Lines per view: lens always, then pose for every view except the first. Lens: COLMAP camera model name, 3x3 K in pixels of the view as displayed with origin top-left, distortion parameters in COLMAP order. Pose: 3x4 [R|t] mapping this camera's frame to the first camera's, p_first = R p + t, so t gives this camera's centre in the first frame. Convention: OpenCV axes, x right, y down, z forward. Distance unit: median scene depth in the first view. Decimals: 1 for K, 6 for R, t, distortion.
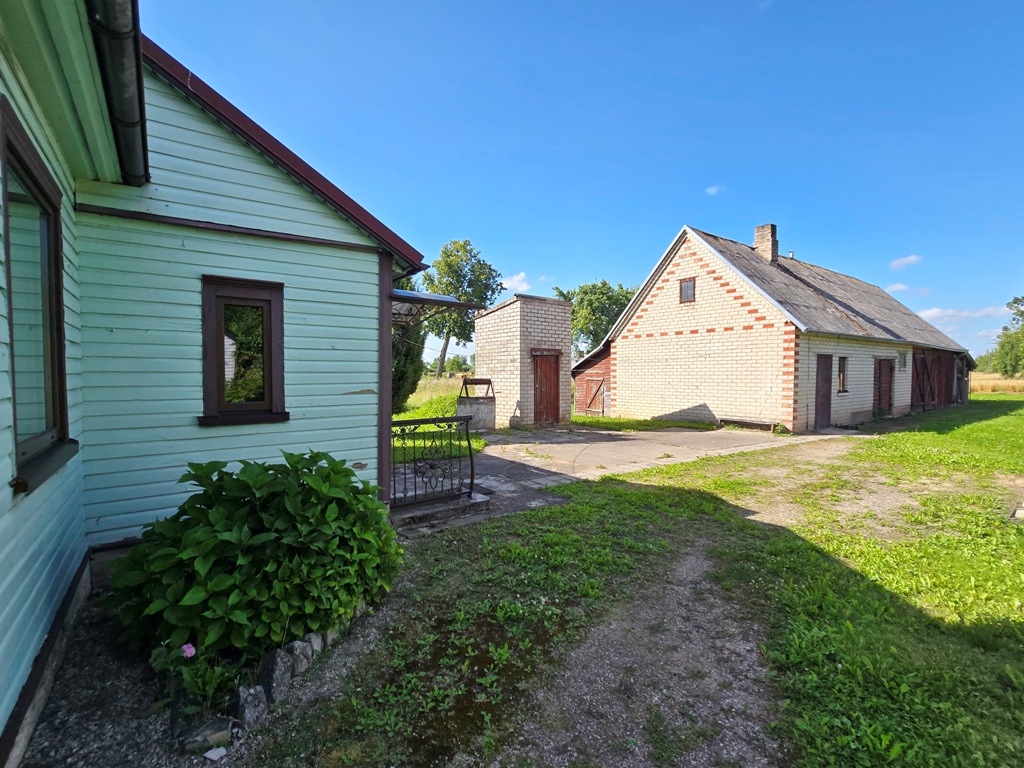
lens RADIAL K [[476.9, 0, 509.3], [0, 476.9, 387.0], [0, 0, 1]] dist [-0.002237, -0.000301]
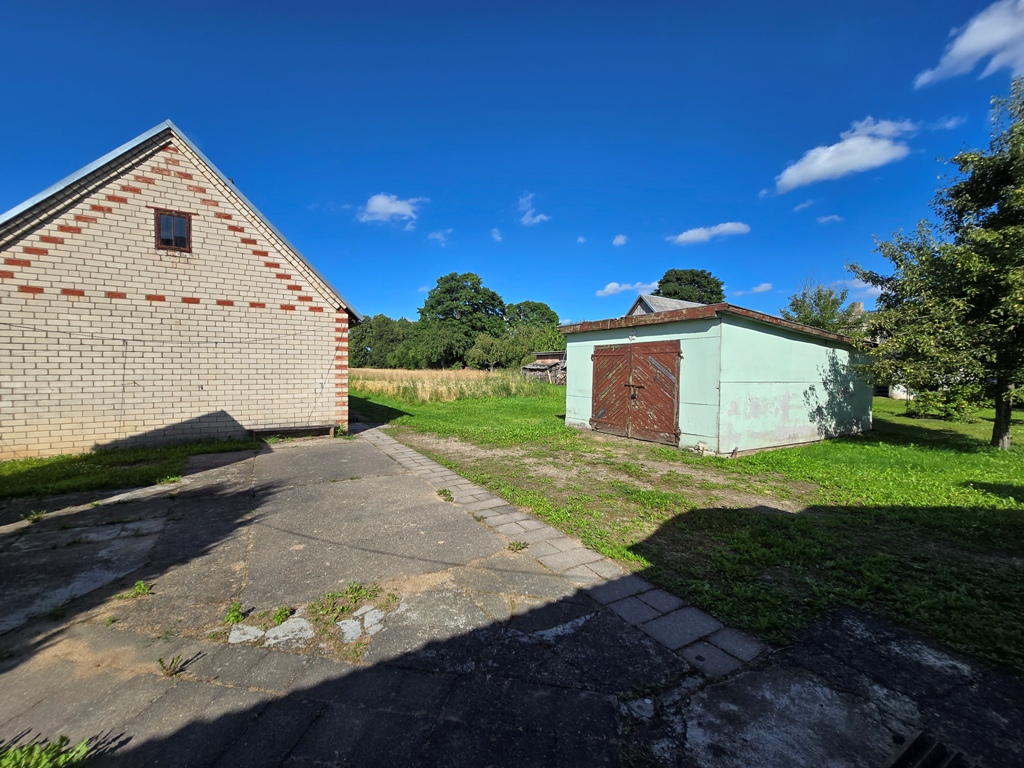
lens RADIAL K [[418.1, 0, 511.2], [0, 418.1, 386.4], [0, 0, 1]] dist [-0.002621, -0.000501]
pose [[0.077590, -0.039034, 0.996221, -0.137526], [0.025376, 0.998987, 0.037166, -0.011495], [-0.996662, 0.022397, 0.078502, 0.536435]]
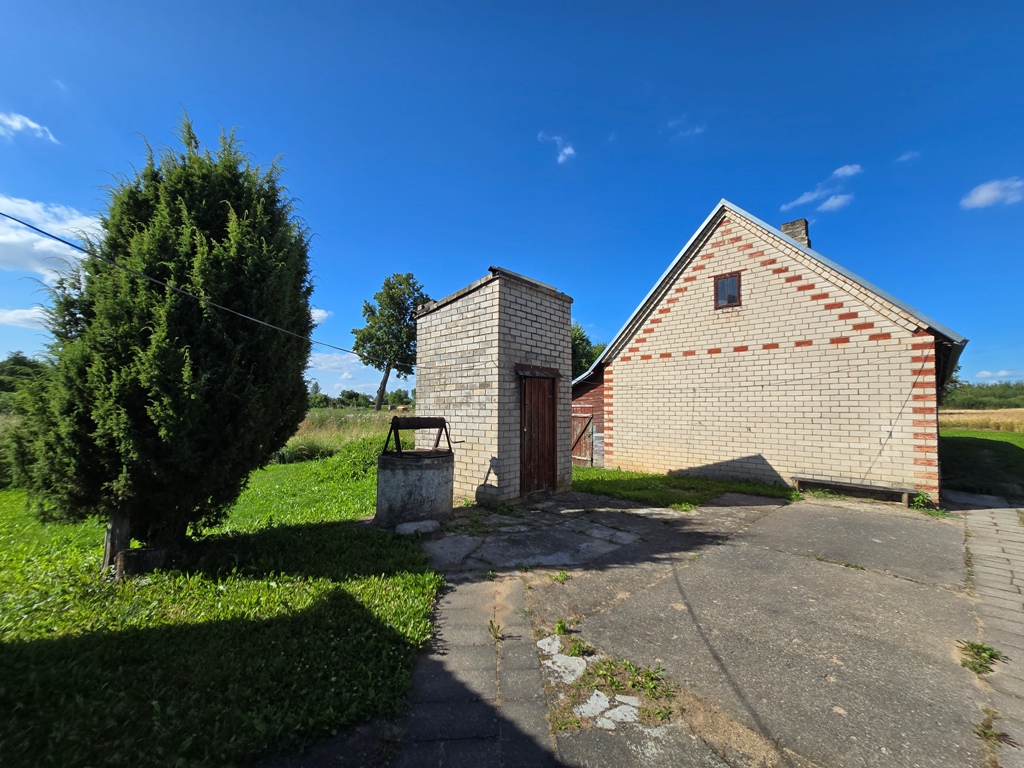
lens RADIAL K [[418.1, 0, 511.2], [0, 418.1, 386.4], [0, 0, 1]] dist [-0.002621, -0.000501]
pose [[0.988321, 0.013776, 0.151761, -0.032680], [-0.002117, 0.997051, -0.076716, -0.014304], [-0.152370, 0.075499, 0.985436, 0.459675]]
